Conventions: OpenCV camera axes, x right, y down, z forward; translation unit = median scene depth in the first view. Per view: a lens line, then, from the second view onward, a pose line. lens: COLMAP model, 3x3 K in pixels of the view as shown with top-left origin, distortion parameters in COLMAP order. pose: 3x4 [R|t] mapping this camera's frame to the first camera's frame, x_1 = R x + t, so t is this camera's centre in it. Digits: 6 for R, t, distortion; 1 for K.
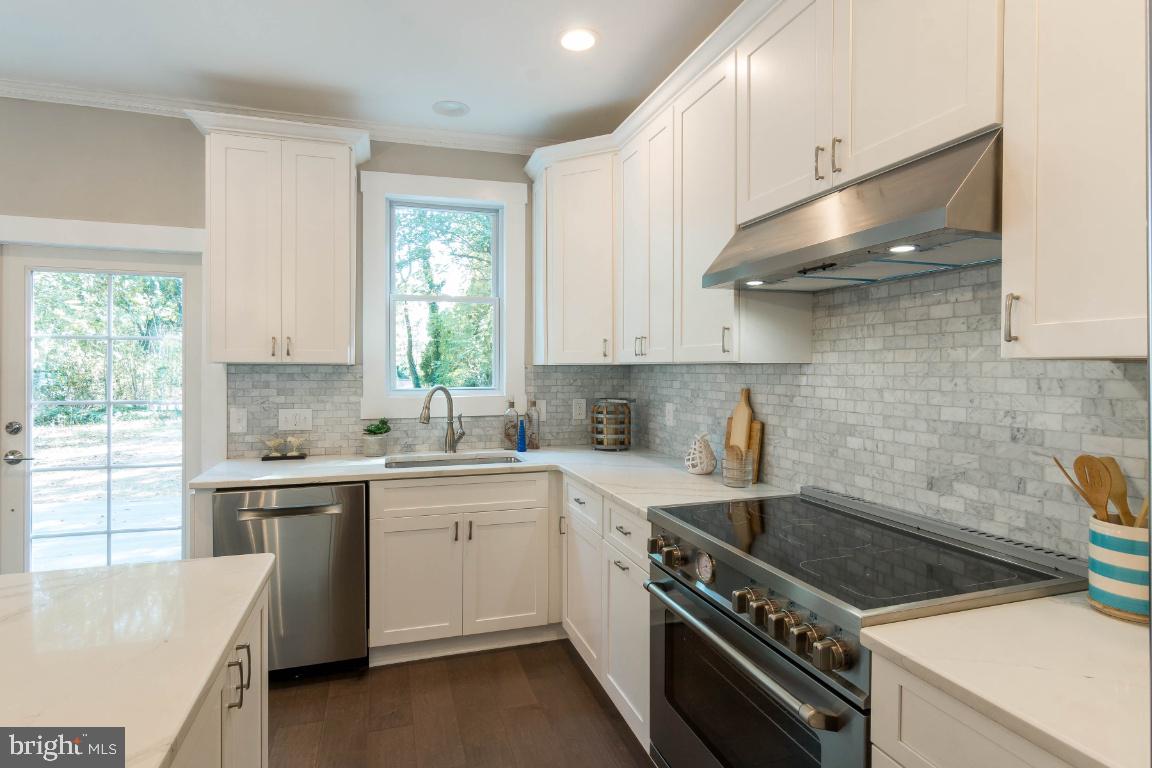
lens RADIAL K [[597.4, 0, 569.8], [0, 597.4, 379.9], [0, 0, 1]] dist [-0.002972, -0.000919]
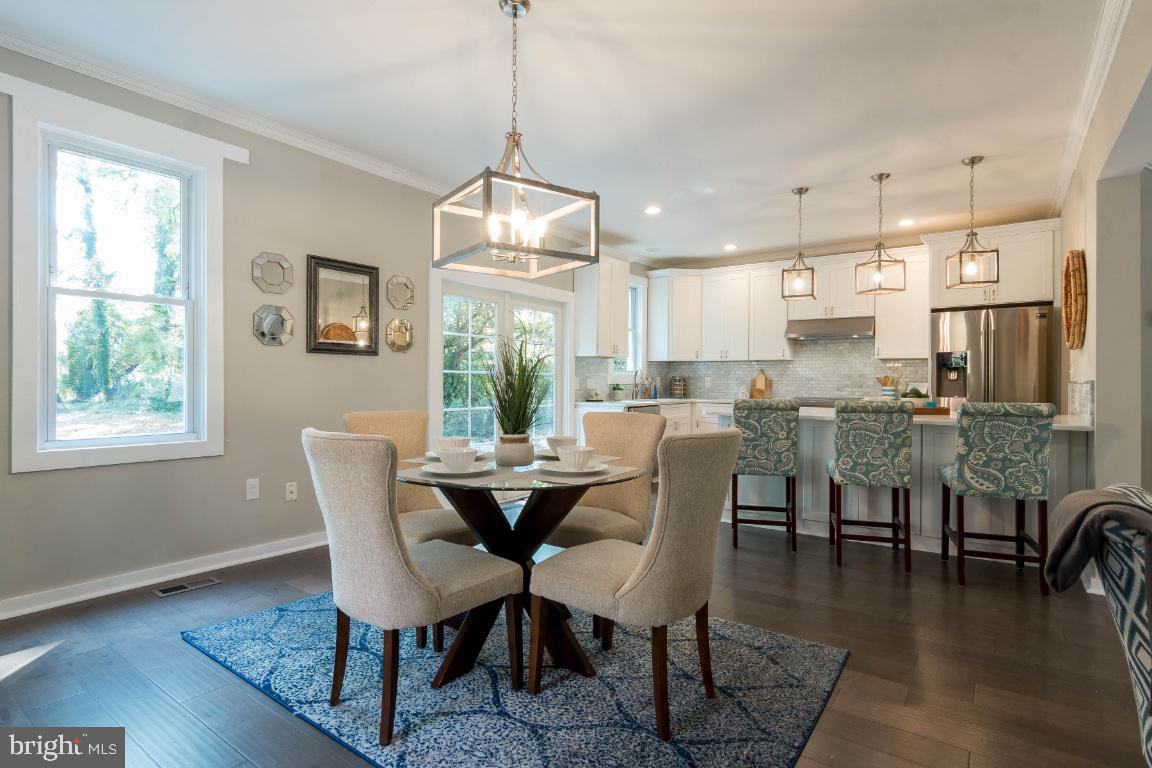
lens RADIAL K [[593.9, 0, 566.9], [0, 593.9, 377.9], [0, 0, 1]] dist [-0.004989, -0.000284]
pose [[0.806316, 0.006257, 0.591452, -2.747024], [0.004560, 0.999849, -0.016794, 0.126273], [-0.591468, 0.016238, 0.806165, -0.993229]]
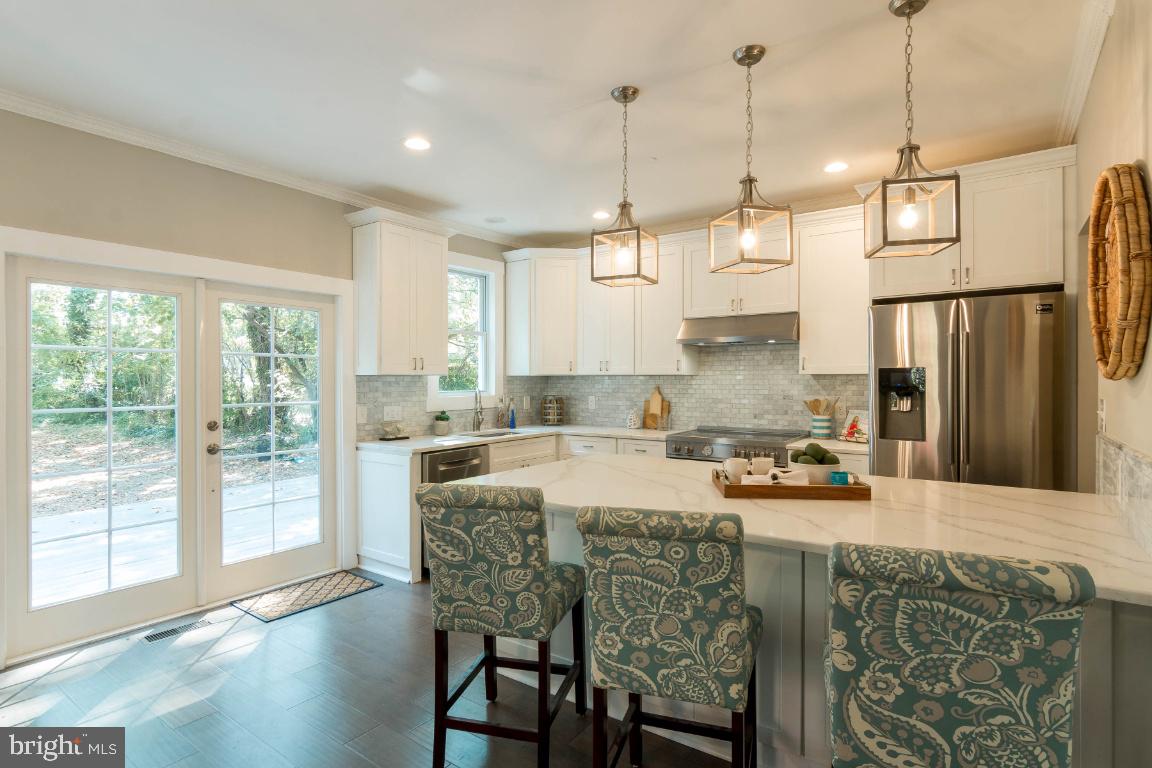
lens RADIAL K [[597.4, 0, 569.8], [0, 597.4, 379.9], [0, 0, 1]] dist [-0.002972, -0.000919]
pose [[0.803240, -0.005320, 0.595632, -1.519807], [0.014415, 0.999841, -0.010508, 0.010689], [-0.595481, 0.017026, 0.803189, -0.660160]]
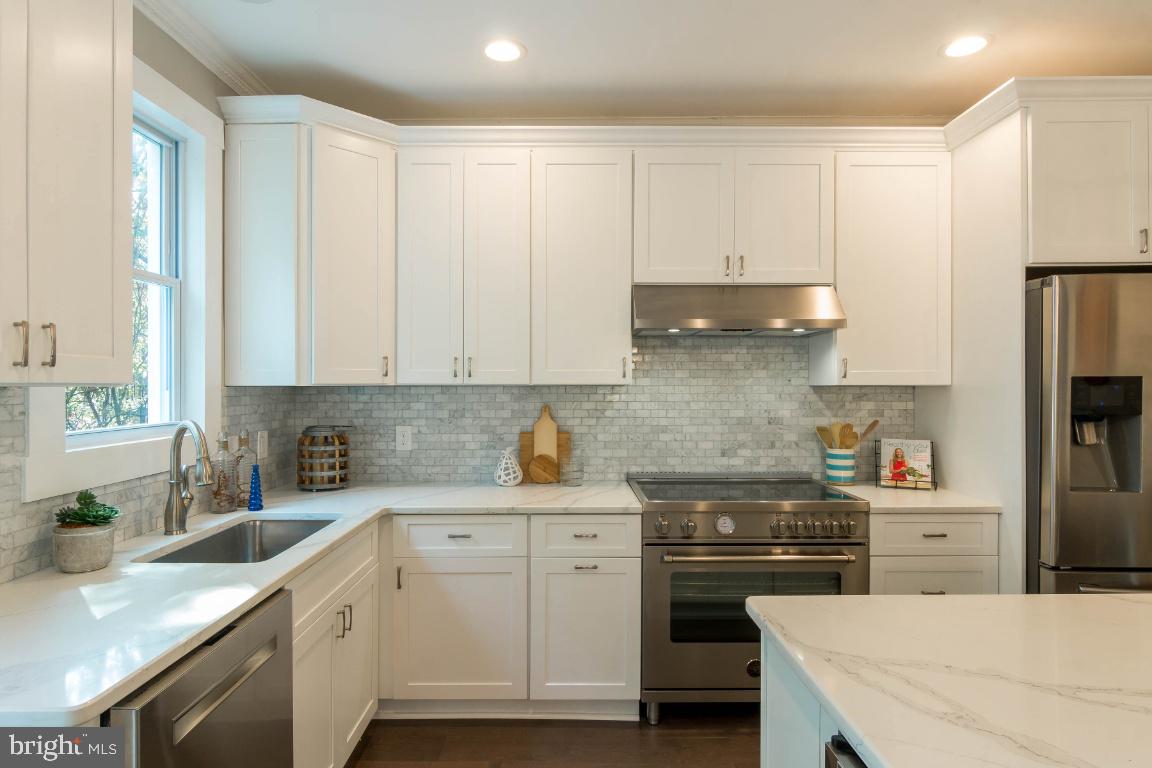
lens RADIAL K [[639.1, 0, 570.6], [0, 639.1, 385.6], [0, 0, 1]] dist [-0.000152, 0.000146]
pose [[0.297633, -0.001738, 0.954679, -1.118951], [0.018898, 0.999813, -0.004072, -0.024533], [-0.954493, 0.019254, 0.297610, 0.704257]]
